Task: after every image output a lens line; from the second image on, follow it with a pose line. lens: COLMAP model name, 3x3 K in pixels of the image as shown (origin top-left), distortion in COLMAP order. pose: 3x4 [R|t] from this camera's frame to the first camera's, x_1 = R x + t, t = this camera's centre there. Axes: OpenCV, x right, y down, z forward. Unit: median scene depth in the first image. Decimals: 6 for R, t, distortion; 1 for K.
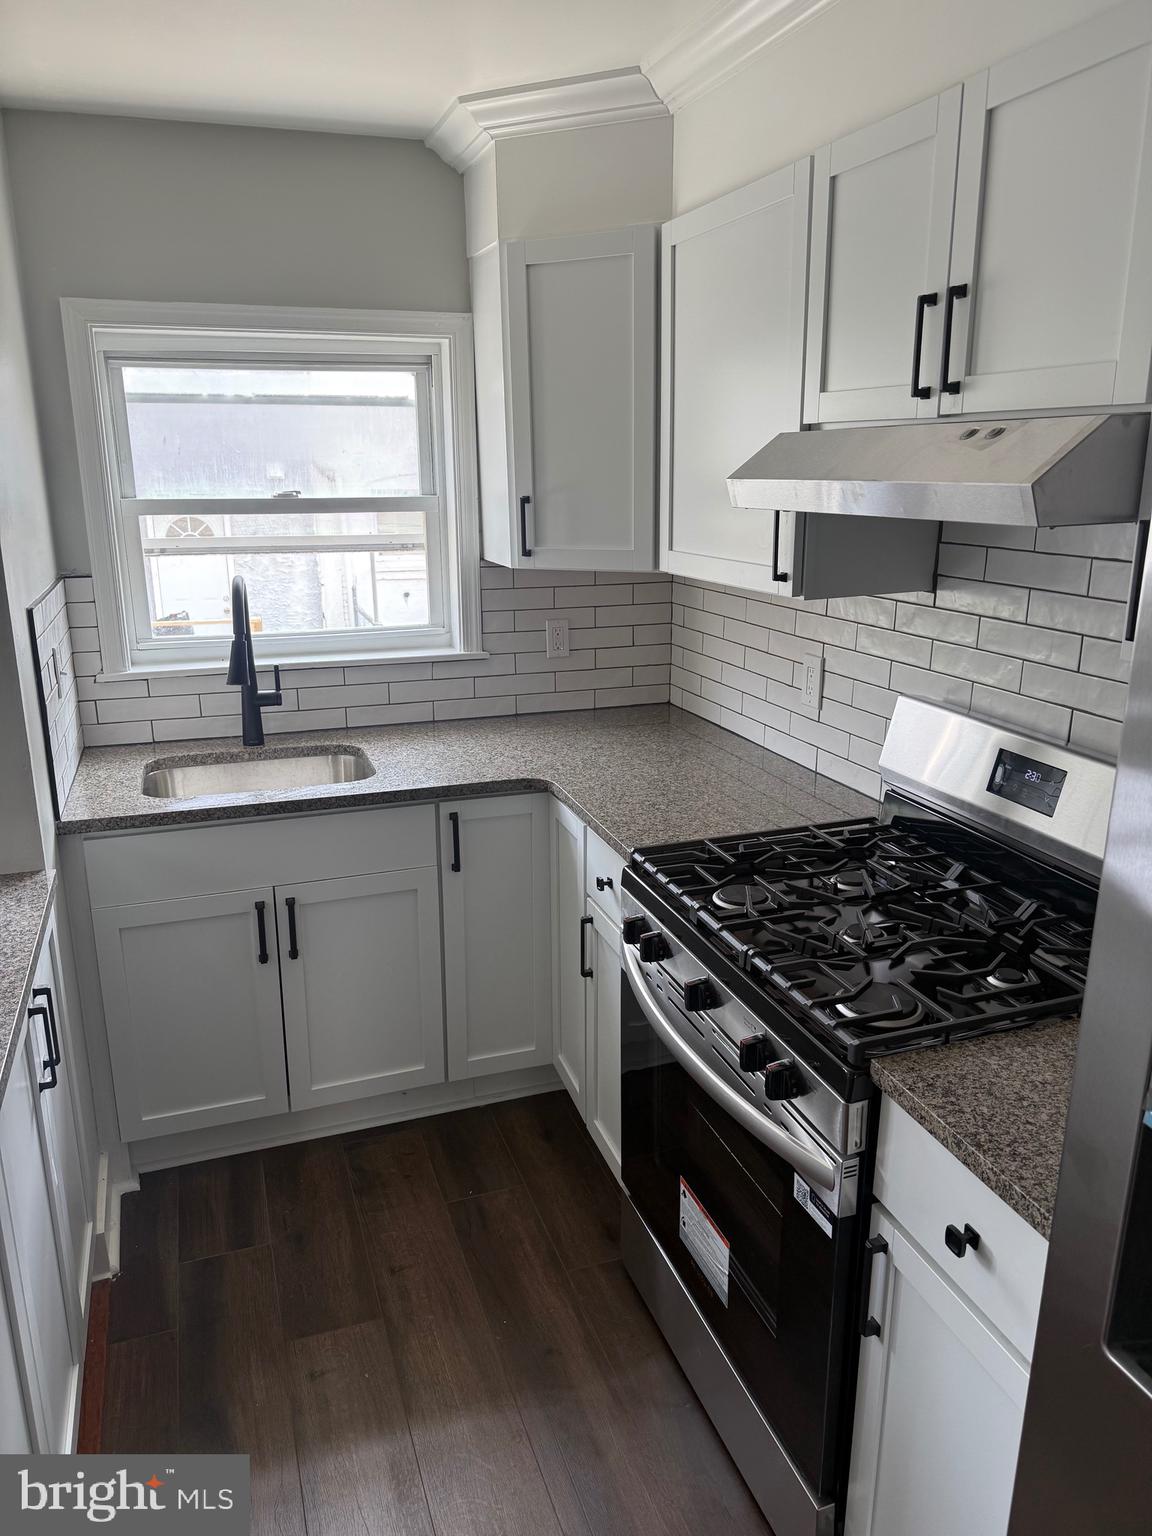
lens RADIAL K [[1083.4, 0, 576.0], [0, 1083.4, 768.0], [0, 0, 1]] dist [0.156265, -0.237995]
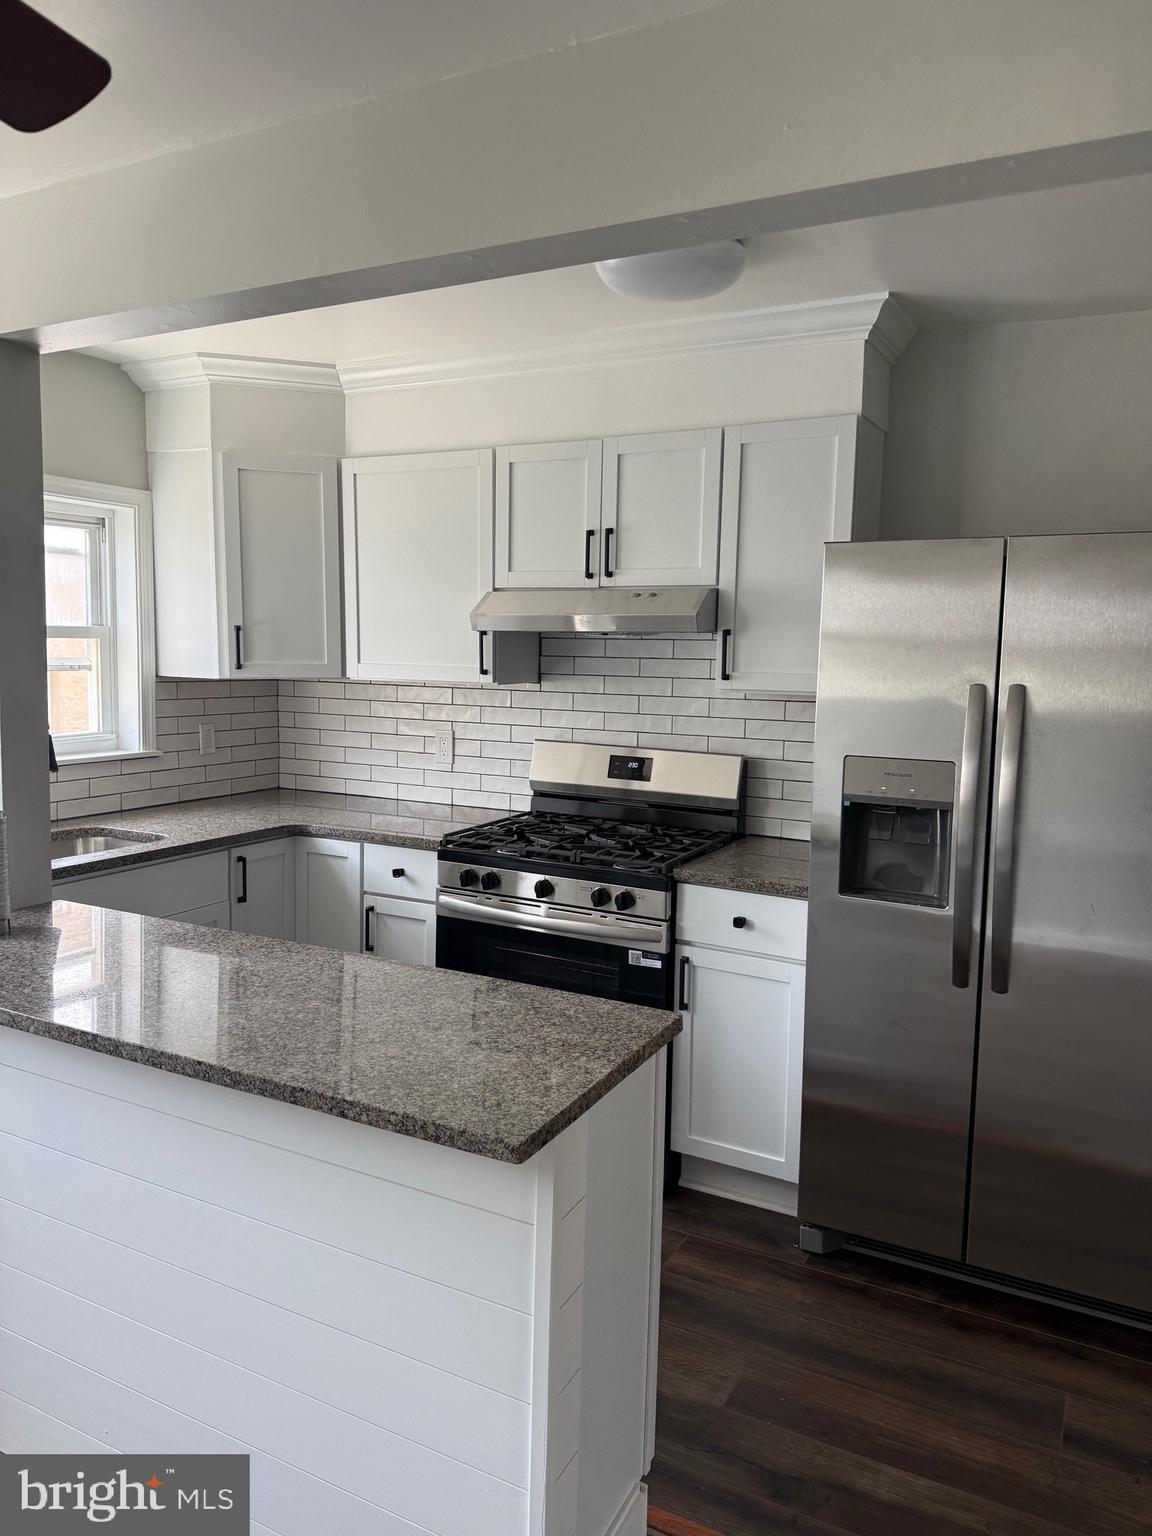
lens RADIAL K [[1083.4, 0, 576.0], [0, 1083.4, 768.0], [0, 0, 1]] dist [0.156265, -0.237995]
pose [[0.724444, -0.057458, 0.686935, -0.762398], [0.165672, 0.981824, -0.092594, 0.133718], [-0.669129, 0.180885, 0.720796, -0.257504]]
